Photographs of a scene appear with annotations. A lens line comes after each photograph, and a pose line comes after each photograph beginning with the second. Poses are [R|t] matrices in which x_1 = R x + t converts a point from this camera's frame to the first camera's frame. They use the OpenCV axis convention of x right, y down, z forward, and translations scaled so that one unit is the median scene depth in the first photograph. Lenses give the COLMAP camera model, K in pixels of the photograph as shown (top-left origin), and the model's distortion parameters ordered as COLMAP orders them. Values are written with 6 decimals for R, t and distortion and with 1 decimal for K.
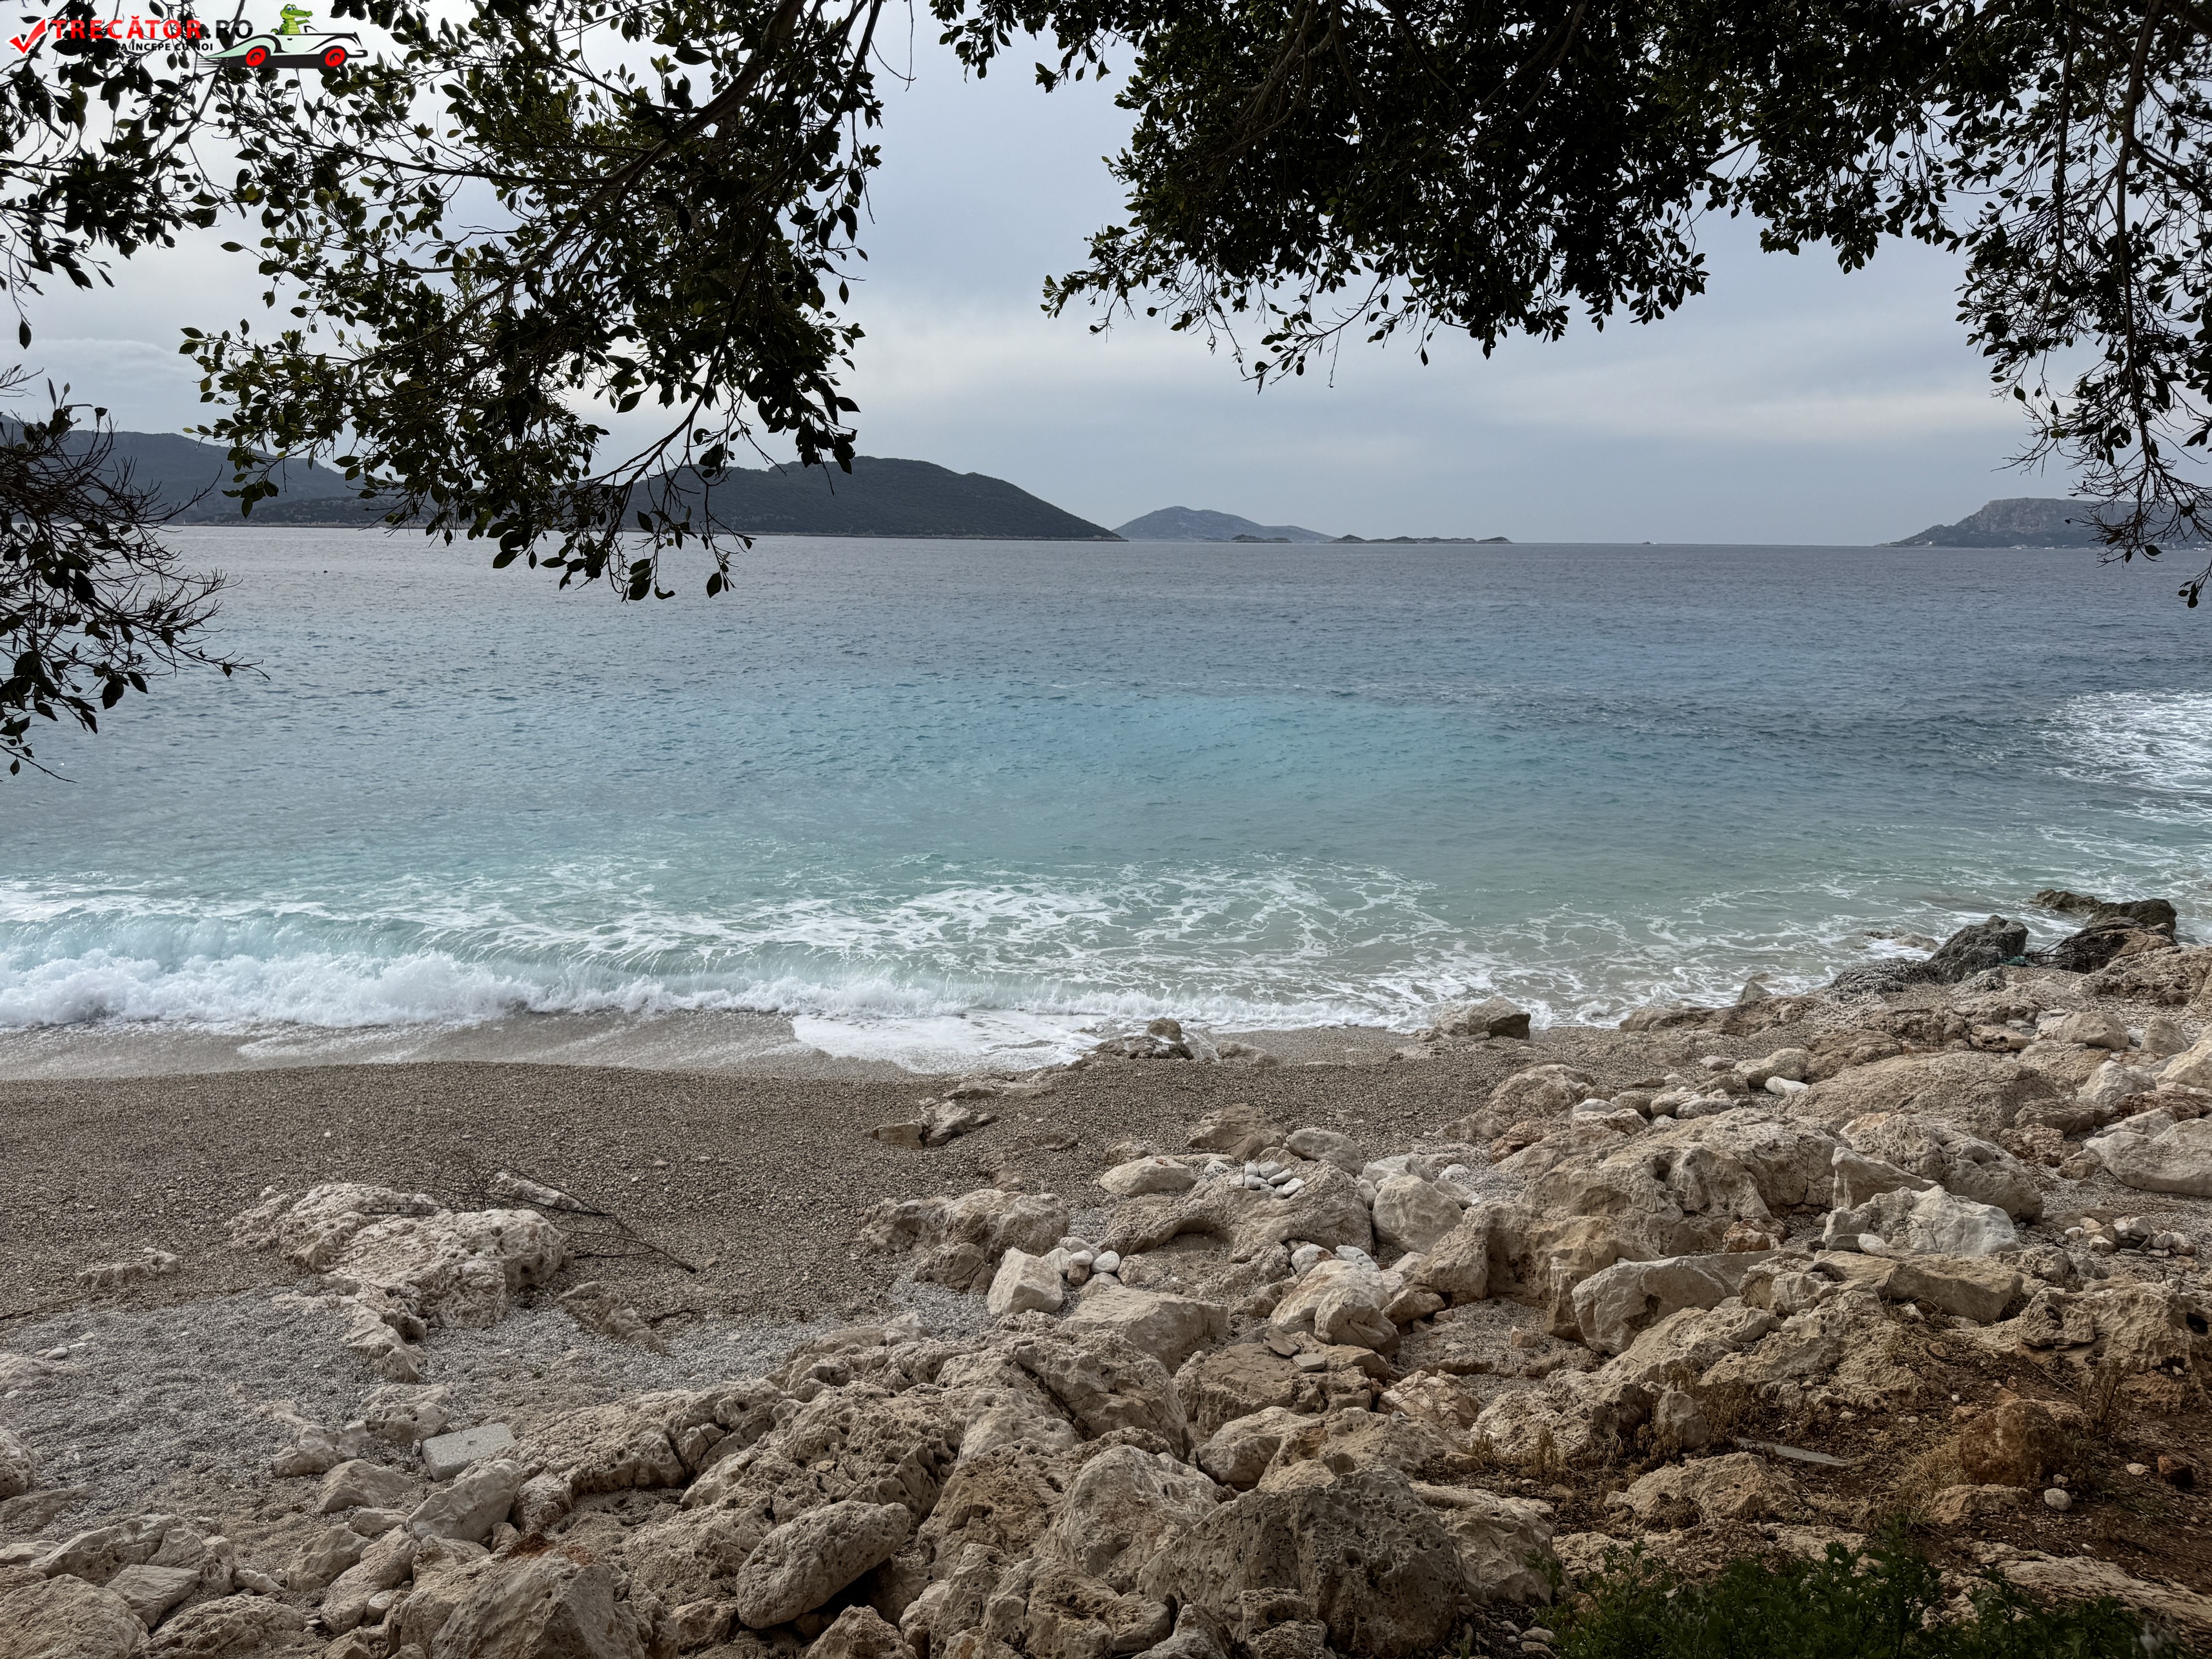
lens RADIAL K [[1556.9, 0, 1087.4], [0, 1556.9, 827.7], [0, 0, 1]] dist [0.047610, -0.059559]
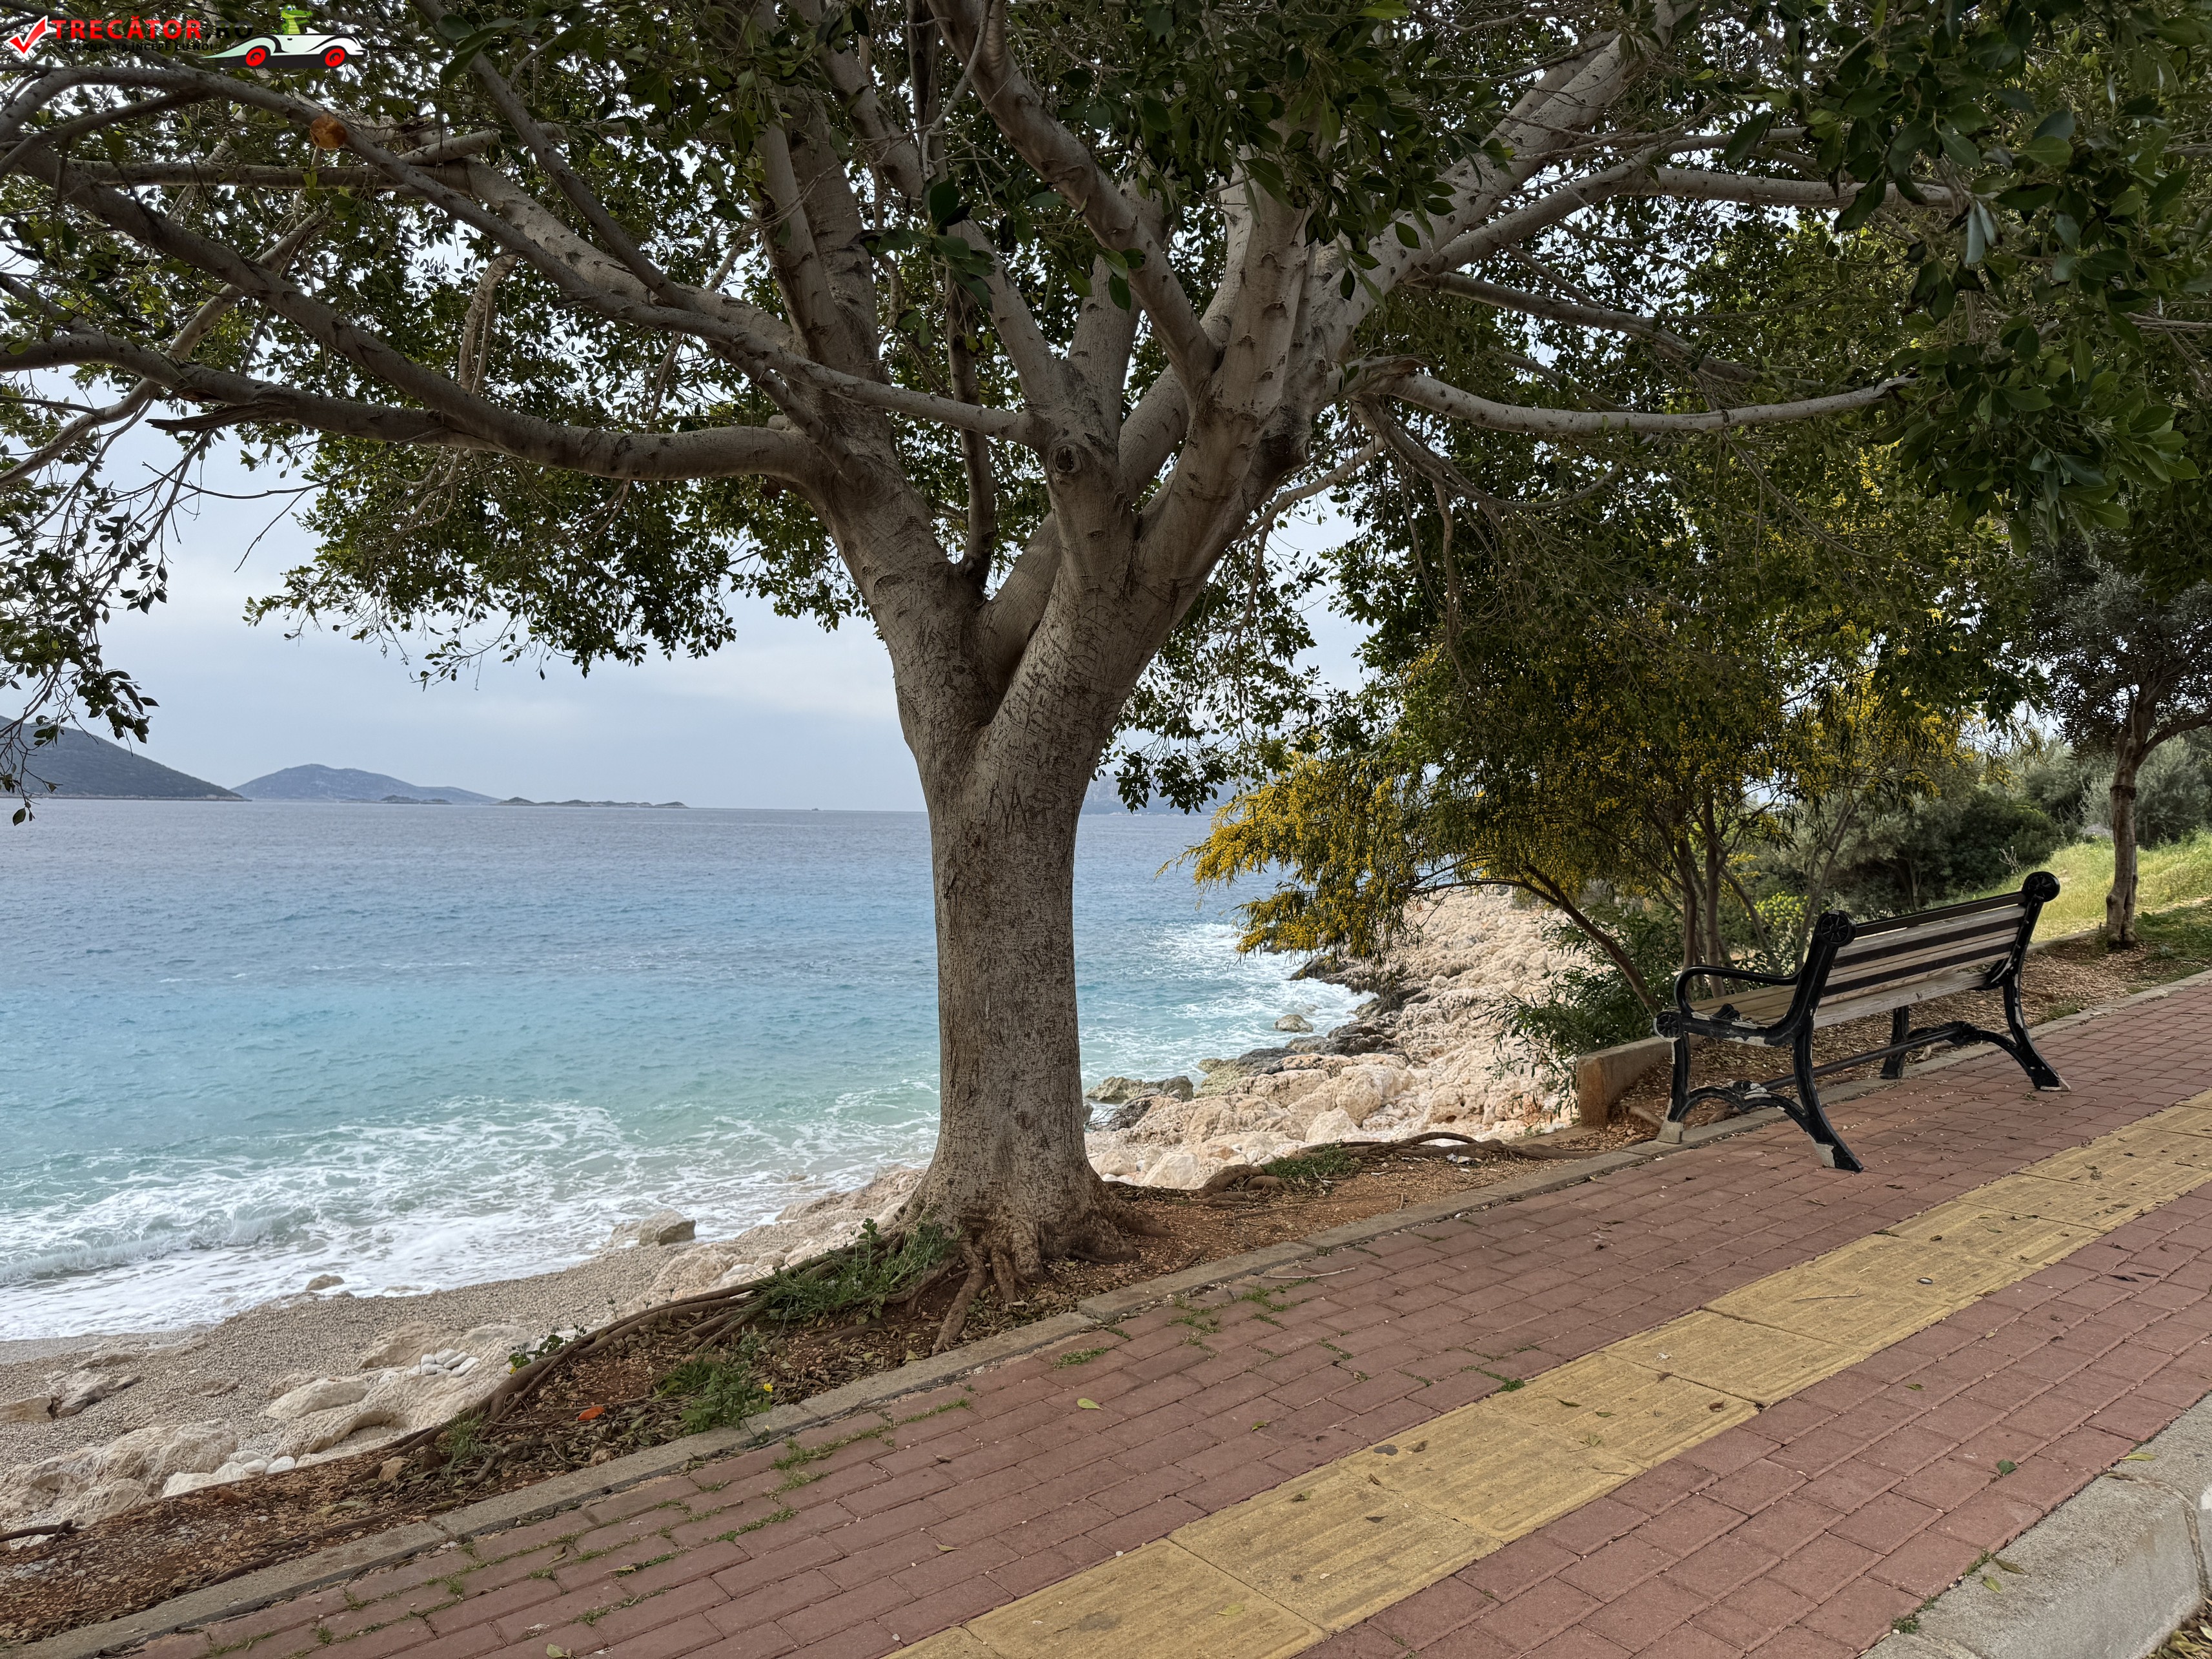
lens RADIAL K [[1556.9, 0, 1126.8], [0, 1556.9, 833.4], [0, 0, 1]] dist [0.047610, -0.059559]
pose [[0.860563, -0.004629, 0.509322, -0.045717], [0.087150, 0.986551, -0.138284, 0.069686], [-0.501832, 0.163389, 0.849393, -0.345528]]
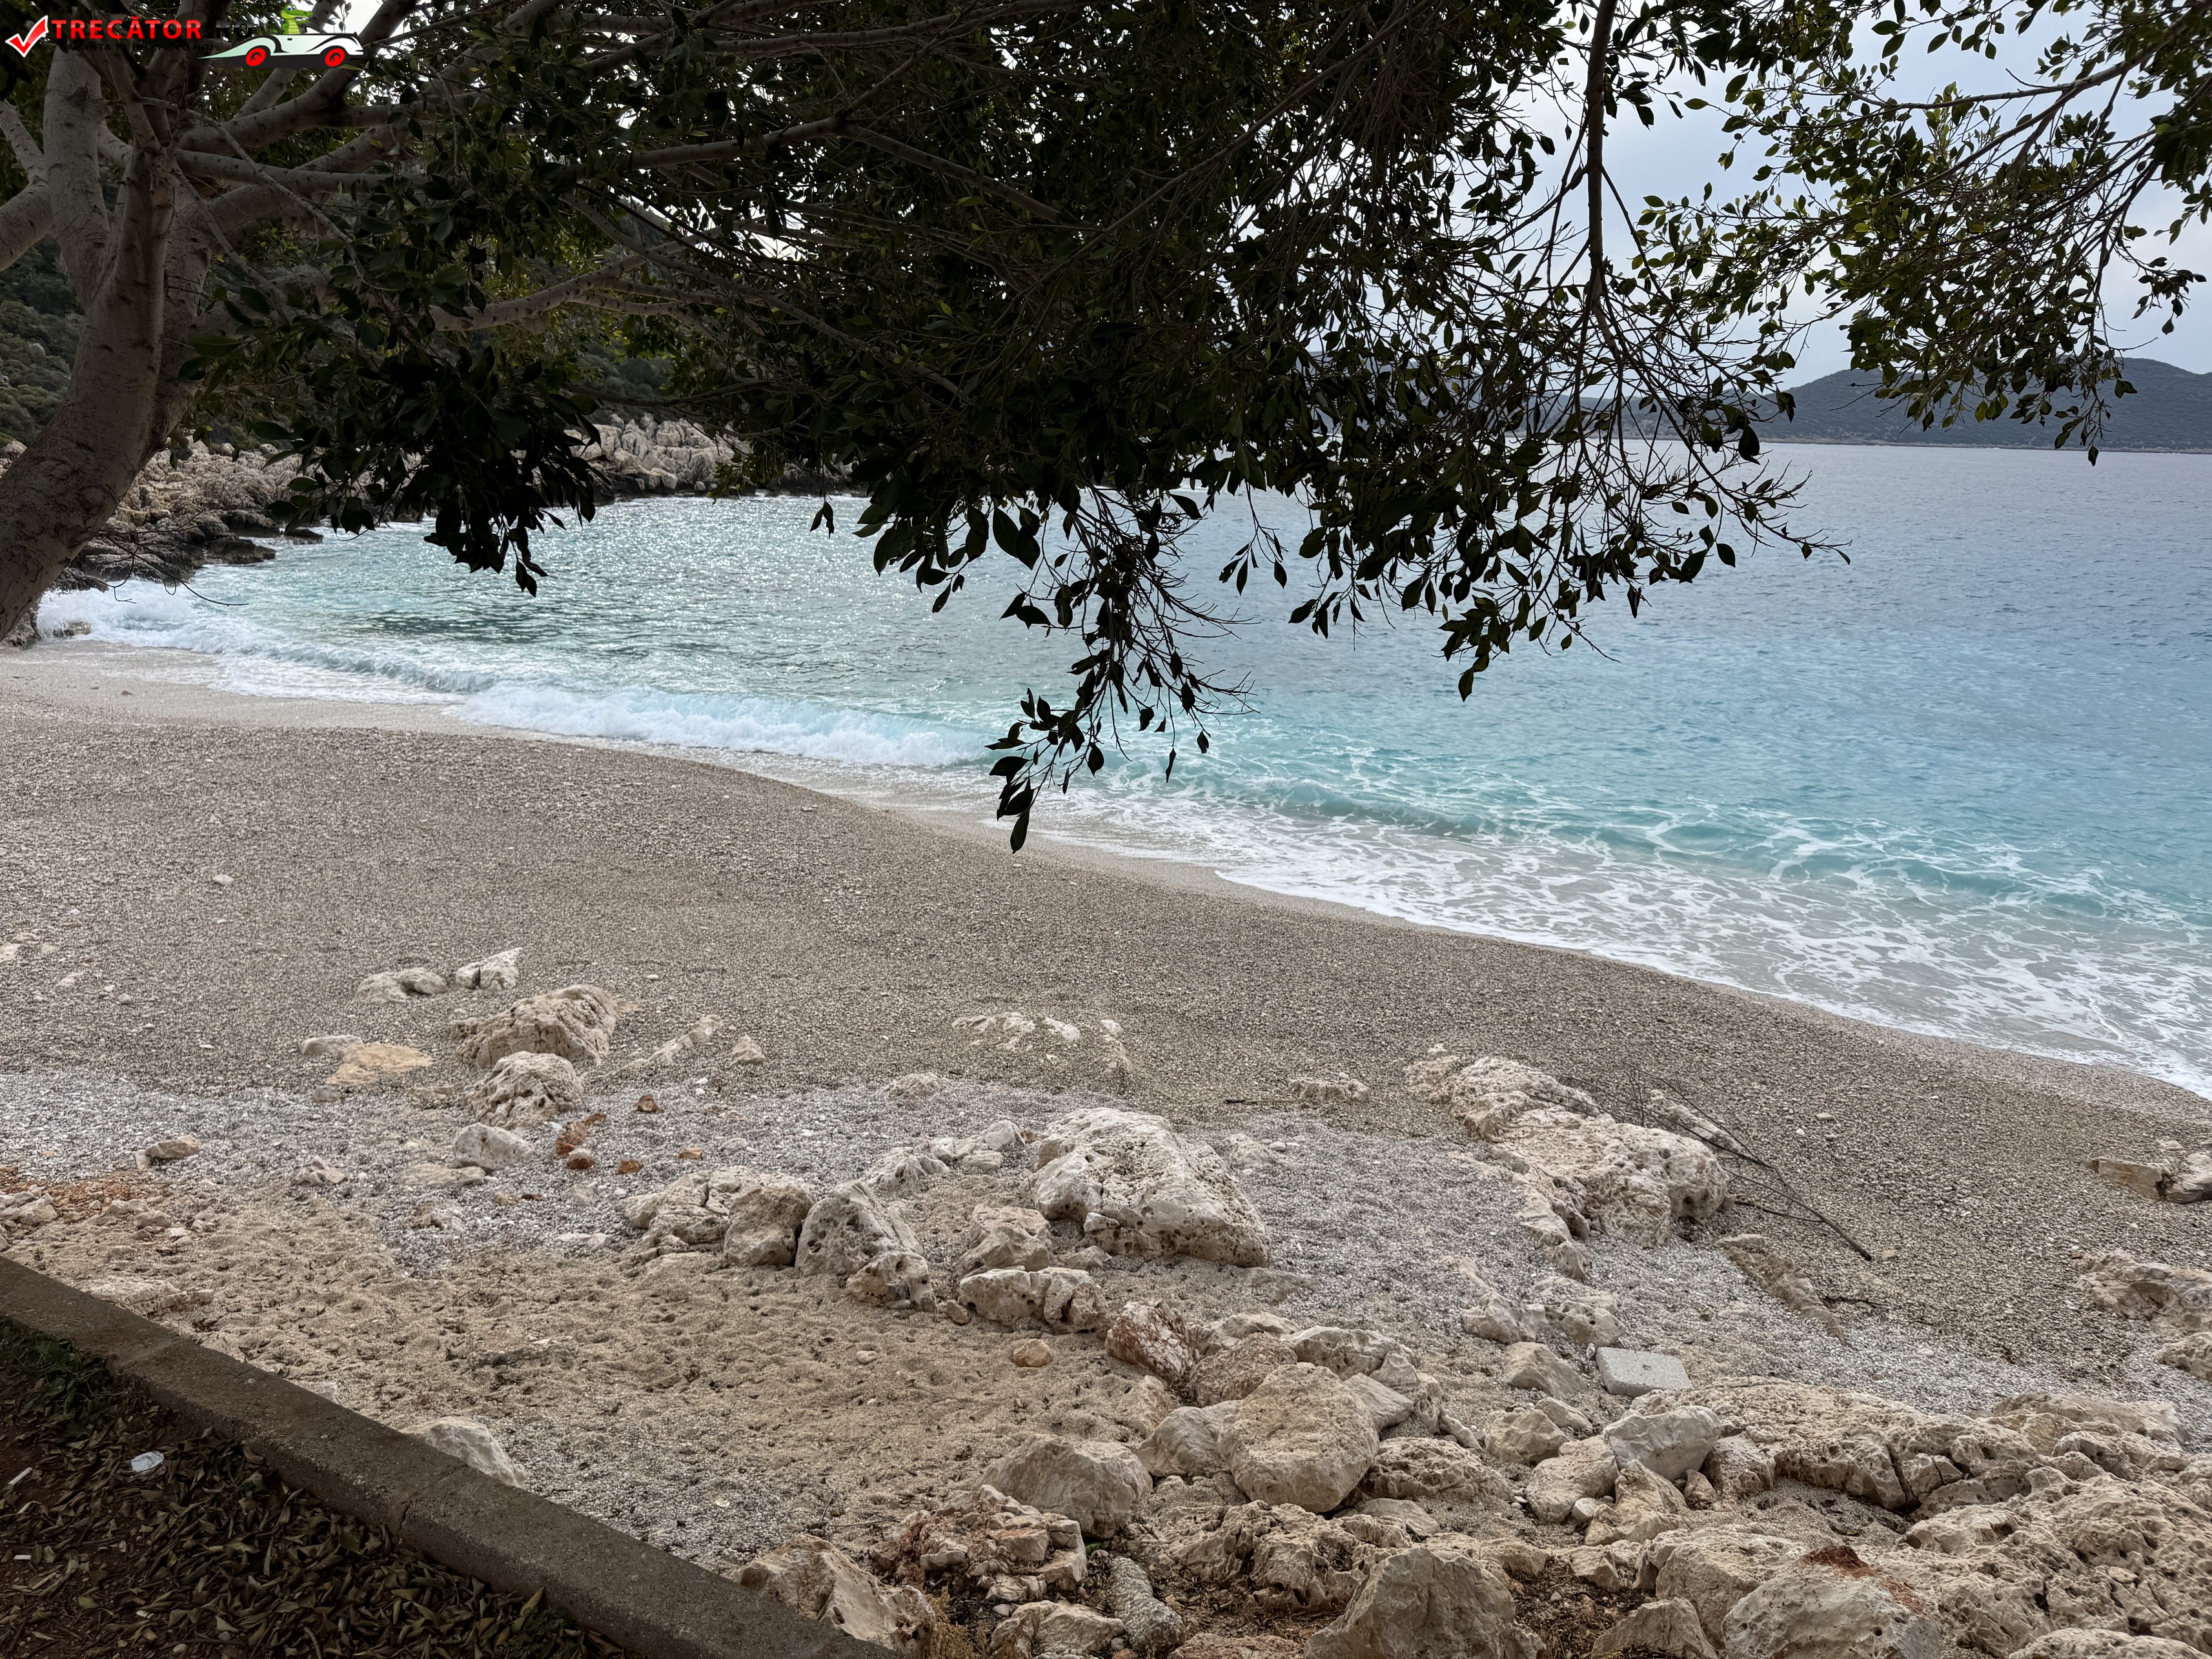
lens RADIAL K [[1556.9, 0, 1122.0], [0, 1556.9, 831.1], [0, 0, 1]] dist [0.047610, -0.059559]
pose [[0.789972, 0.168531, -0.589526, -0.141658], [-0.134178, 0.985695, 0.101987, 0.008205], [0.598281, -0.001465, 0.801285, 0.025597]]
